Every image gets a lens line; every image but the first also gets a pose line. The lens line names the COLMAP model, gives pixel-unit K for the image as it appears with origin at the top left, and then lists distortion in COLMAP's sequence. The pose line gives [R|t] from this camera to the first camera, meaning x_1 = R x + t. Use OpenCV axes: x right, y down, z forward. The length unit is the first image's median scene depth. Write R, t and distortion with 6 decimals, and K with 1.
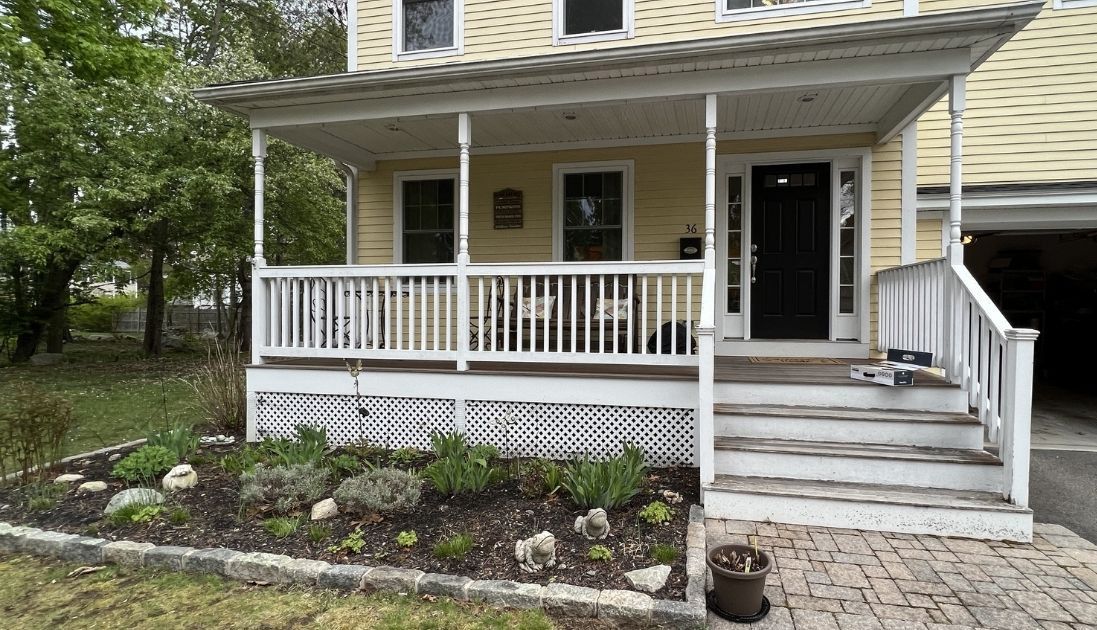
lens RADIAL K [[532.8, 0, 548.5], [0, 532.8, 315.0], [0, 0, 1]] dist [-0.001162, 0.000119]
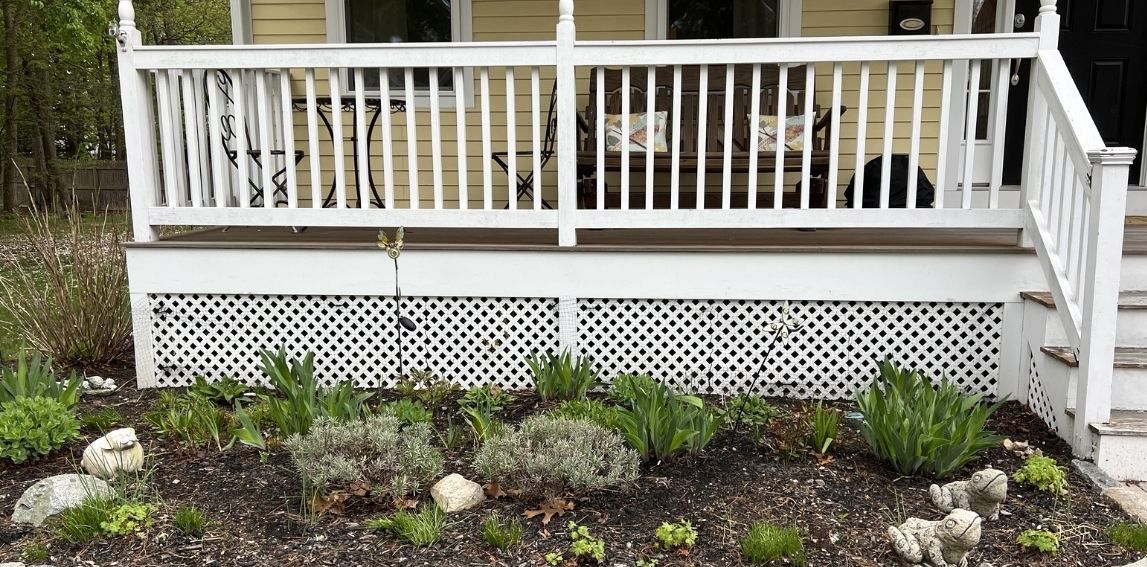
lens RADIAL K [[970.1, 0, 574.1], [0, 970.1, 314.5], [0, 0, 1]] dist [0.056989, -0.006782]
pose [[0.994143, -0.026868, 0.104683, -0.262238], [0.008496, 0.985037, 0.172134, 0.001934], [-0.107742, -0.170237, 0.979495, 0.008615]]
